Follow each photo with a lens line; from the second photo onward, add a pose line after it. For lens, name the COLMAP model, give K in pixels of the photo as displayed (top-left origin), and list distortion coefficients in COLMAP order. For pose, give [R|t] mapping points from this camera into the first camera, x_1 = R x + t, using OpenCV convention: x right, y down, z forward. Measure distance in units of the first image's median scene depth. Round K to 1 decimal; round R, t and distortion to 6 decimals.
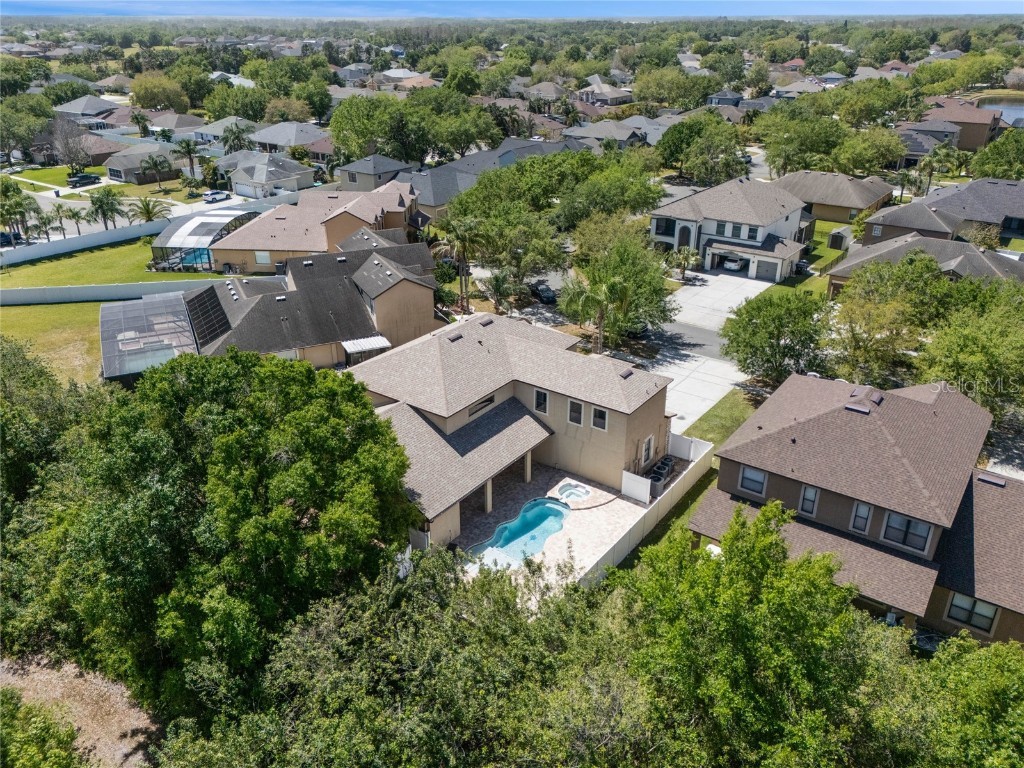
lens RADIAL K [[773.6, 0, 506.6], [0, 773.6, 384.7], [0, 0, 1]] dist [0.067834, -0.073504]
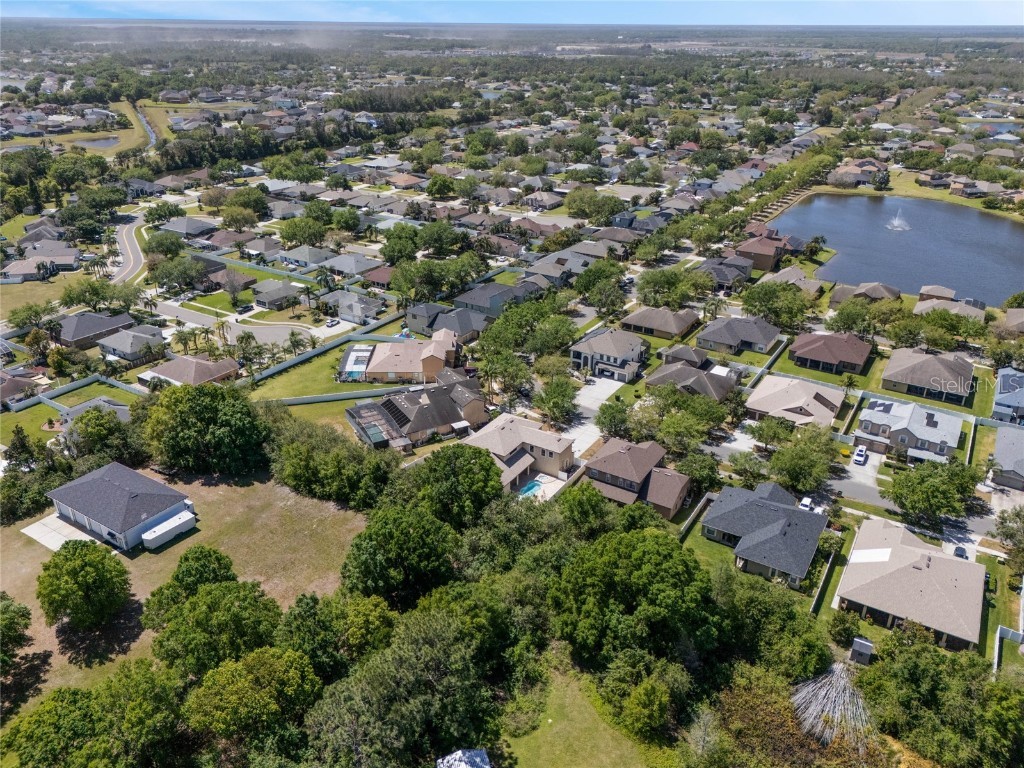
lens RADIAL K [[773.6, 0, 506.6], [0, 773.6, 384.7], [0, 0, 1]] dist [0.067834, -0.073504]
pose [[0.997042, -0.024286, 0.072918, -0.208504], [0.023850, 0.999692, 0.006848, -0.196849], [-0.073062, -0.005088, 0.997314, -1.574892]]
